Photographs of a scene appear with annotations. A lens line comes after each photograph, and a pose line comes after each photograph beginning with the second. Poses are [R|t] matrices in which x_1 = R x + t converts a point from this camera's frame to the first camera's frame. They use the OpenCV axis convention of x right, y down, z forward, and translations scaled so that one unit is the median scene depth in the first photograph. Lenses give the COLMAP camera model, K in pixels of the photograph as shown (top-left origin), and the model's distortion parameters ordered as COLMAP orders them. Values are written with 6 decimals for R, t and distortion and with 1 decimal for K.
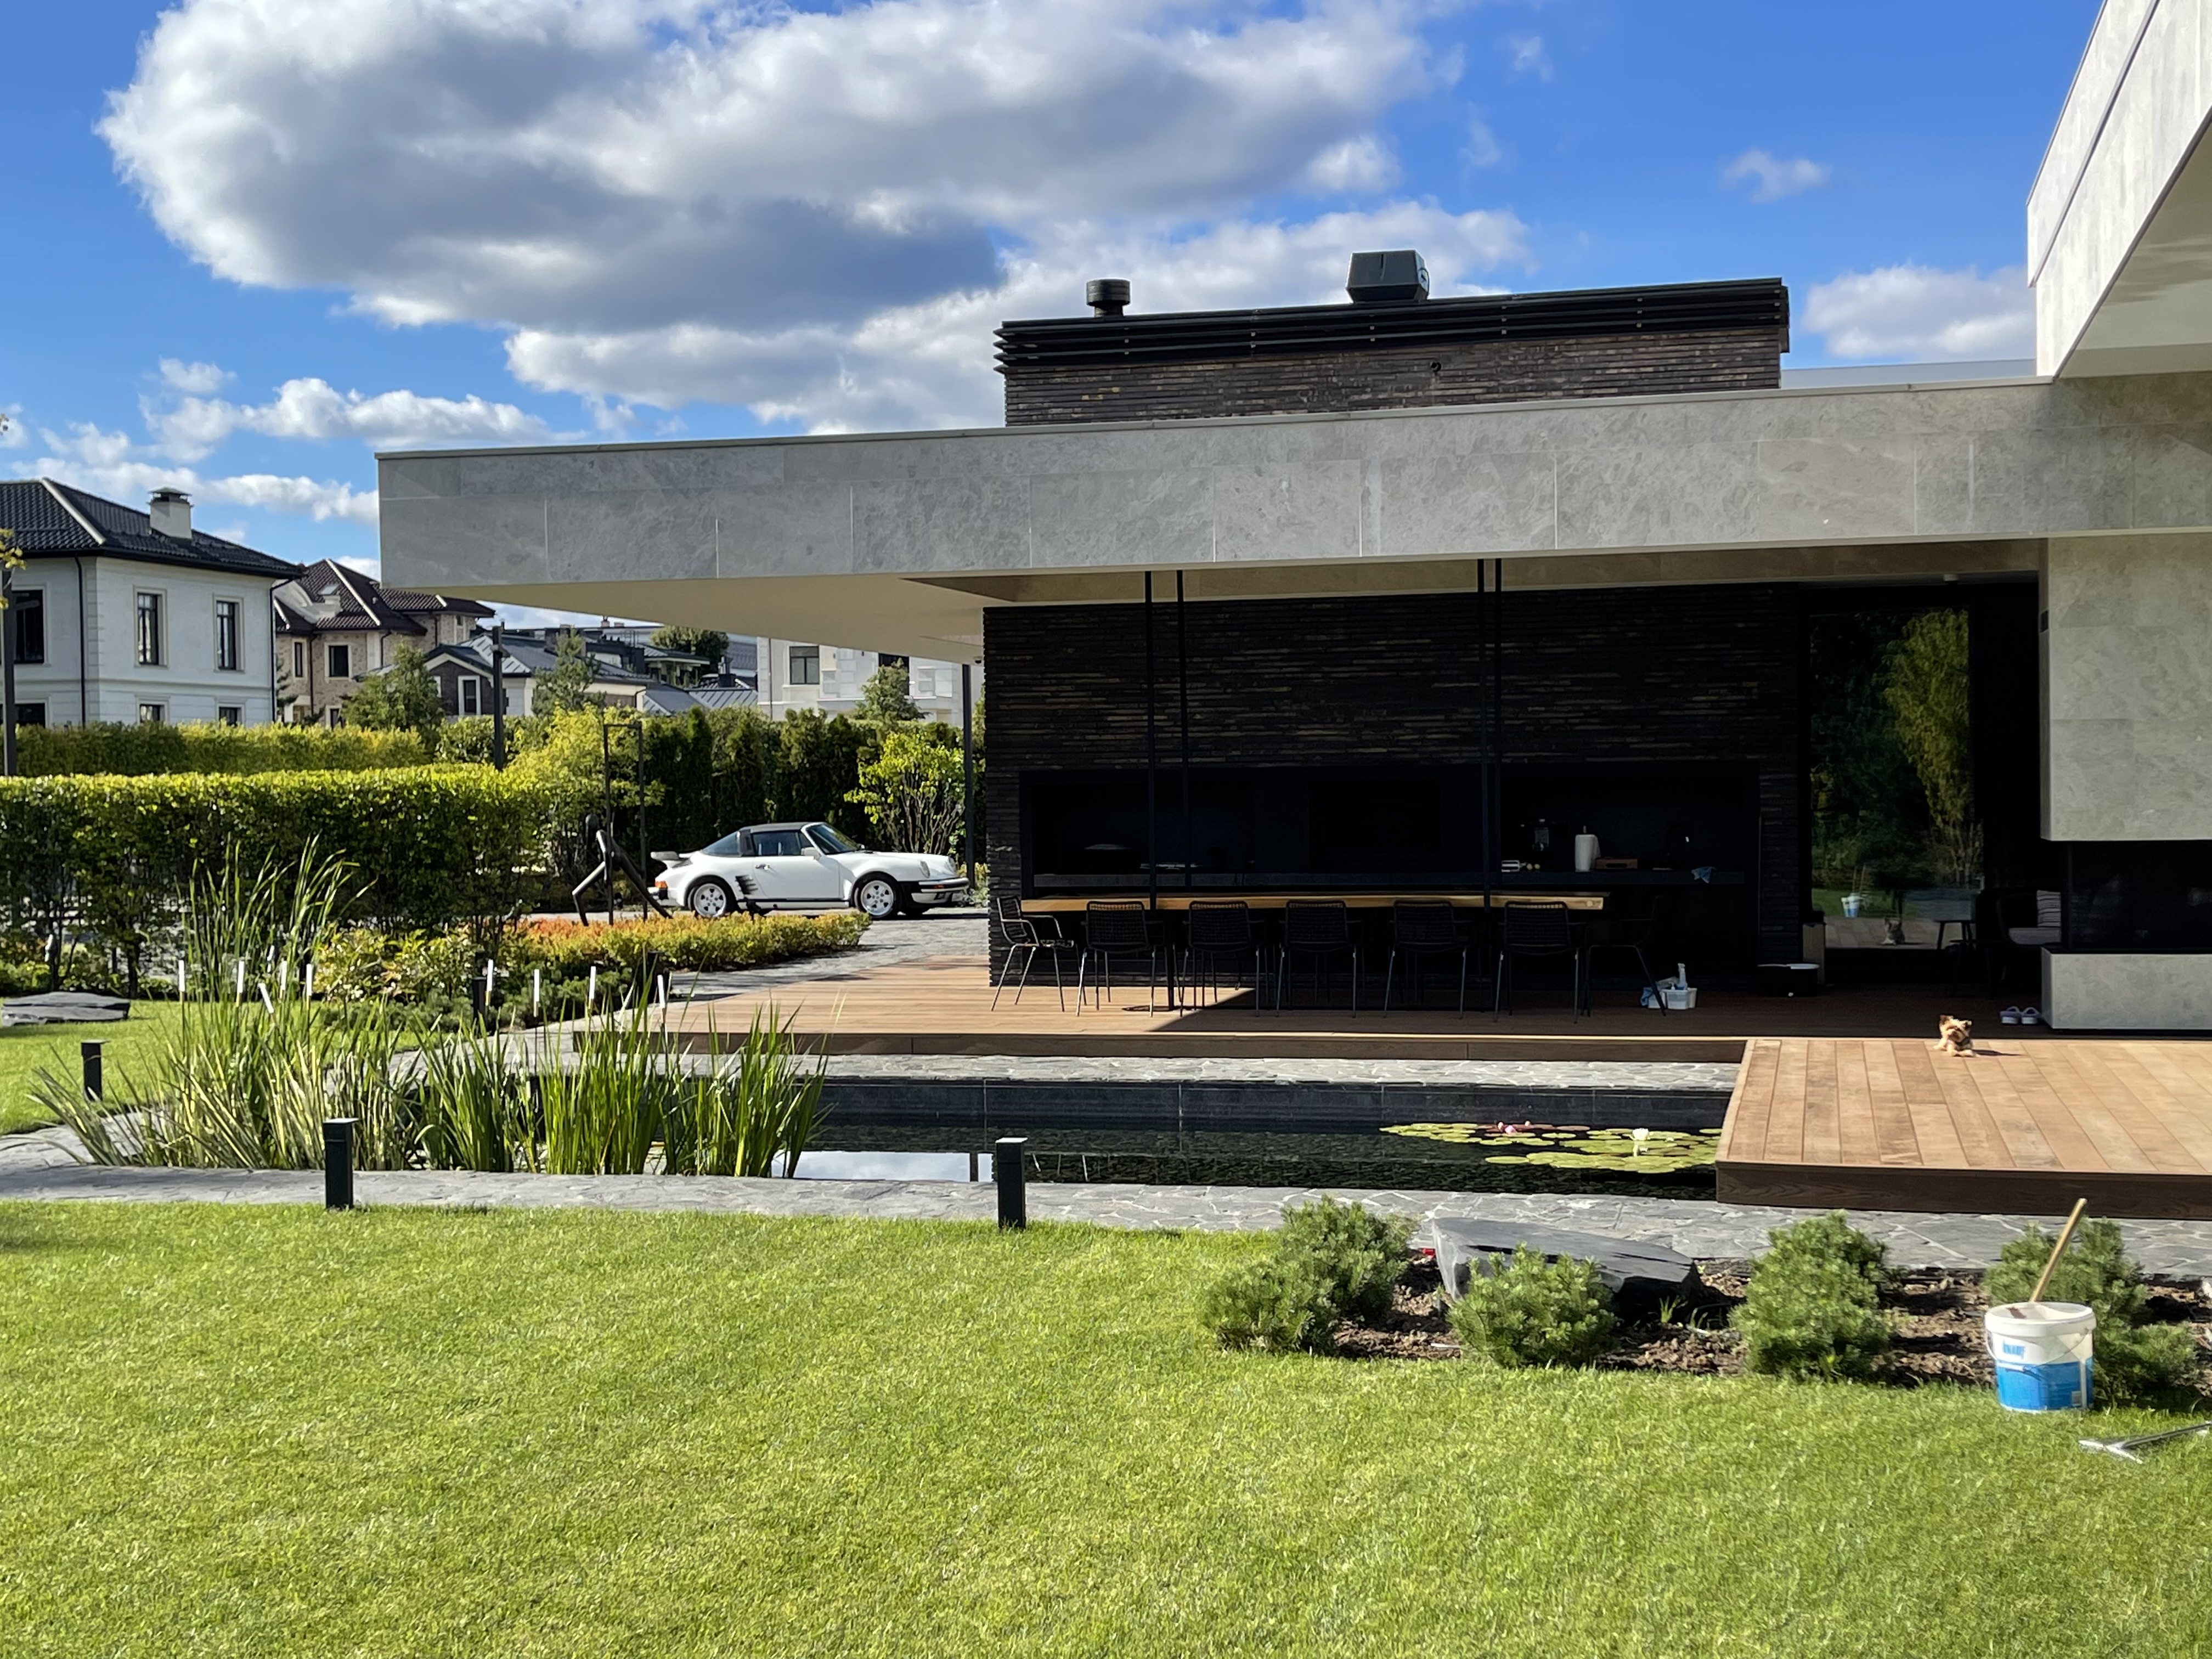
lens RADIAL K [[2906.9, 0, 1099.0], [0, 2906.9, 818.4], [0, 0, 1]] dist [0.235572, 0.000000]
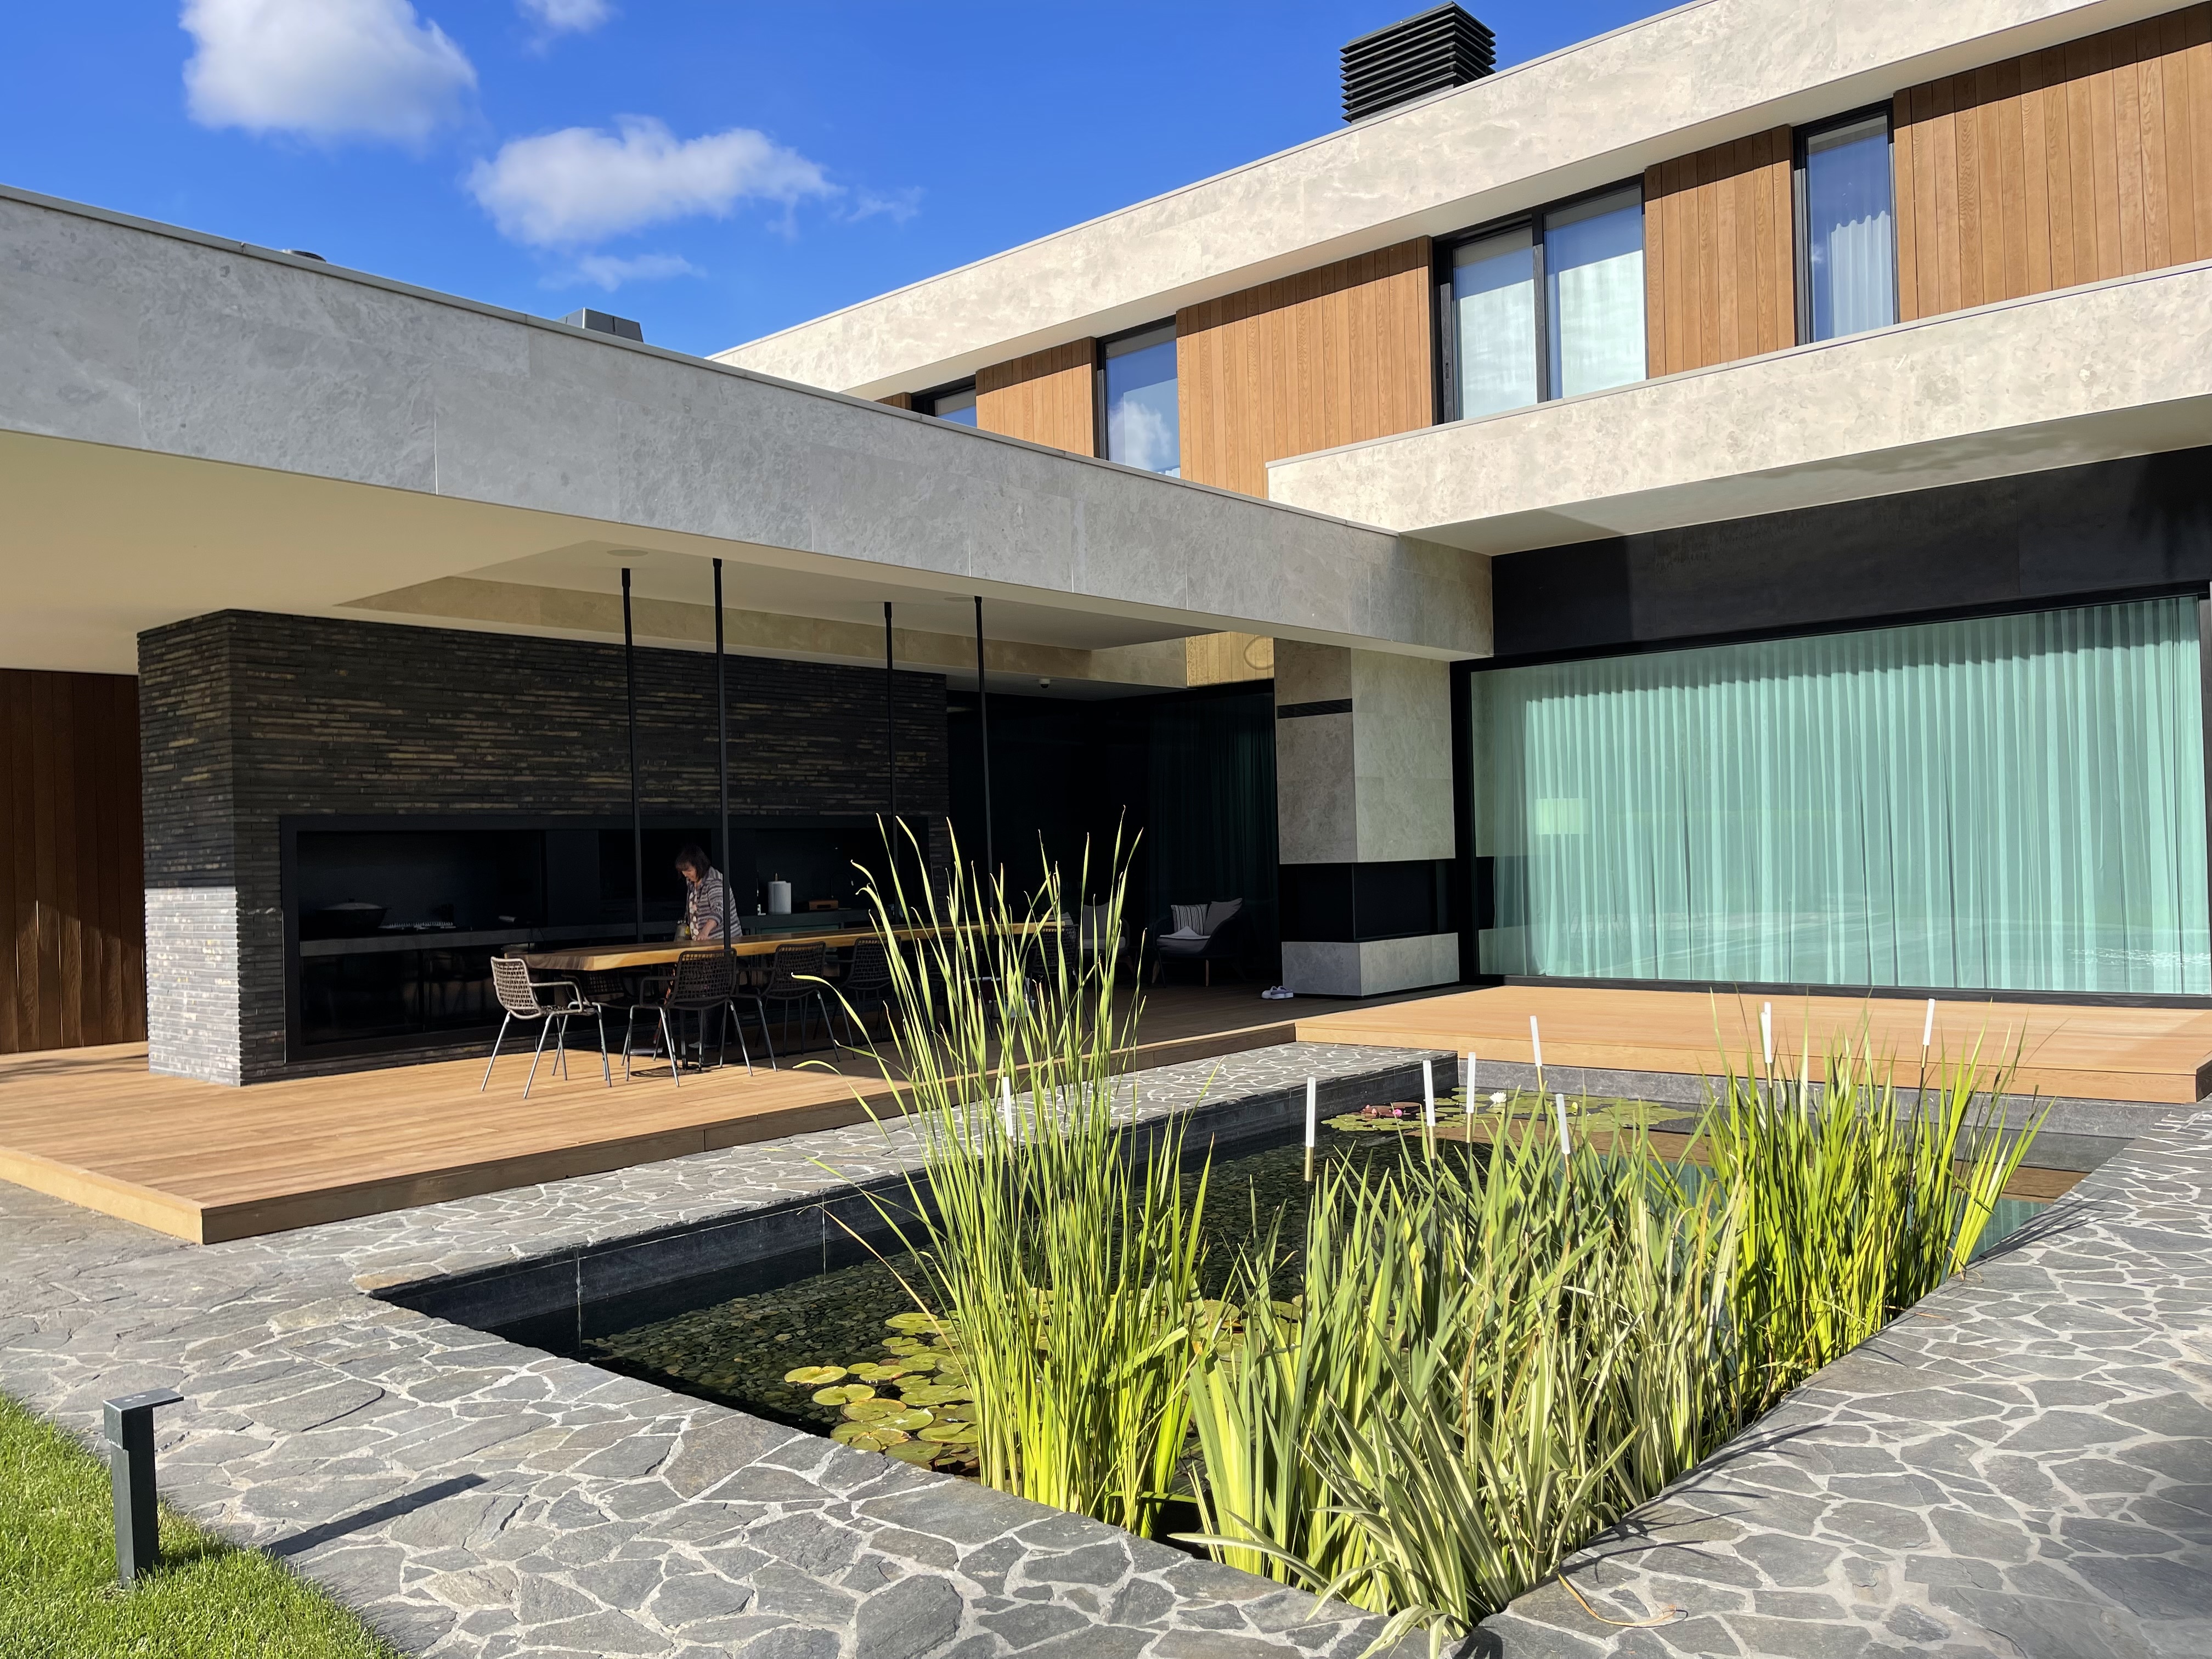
lens RADIAL K [[1657.1, 0, 1121.3], [0, 1657.1, 848.0], [0, 0, 1]] dist [0.054374, -0.059140]
pose [[0.444715, 0.005545, 0.895655, -0.402494], [0.034708, 0.999123, -0.023419, 0.014433], [-0.894999, 0.041501, 0.444133, 0.681842]]
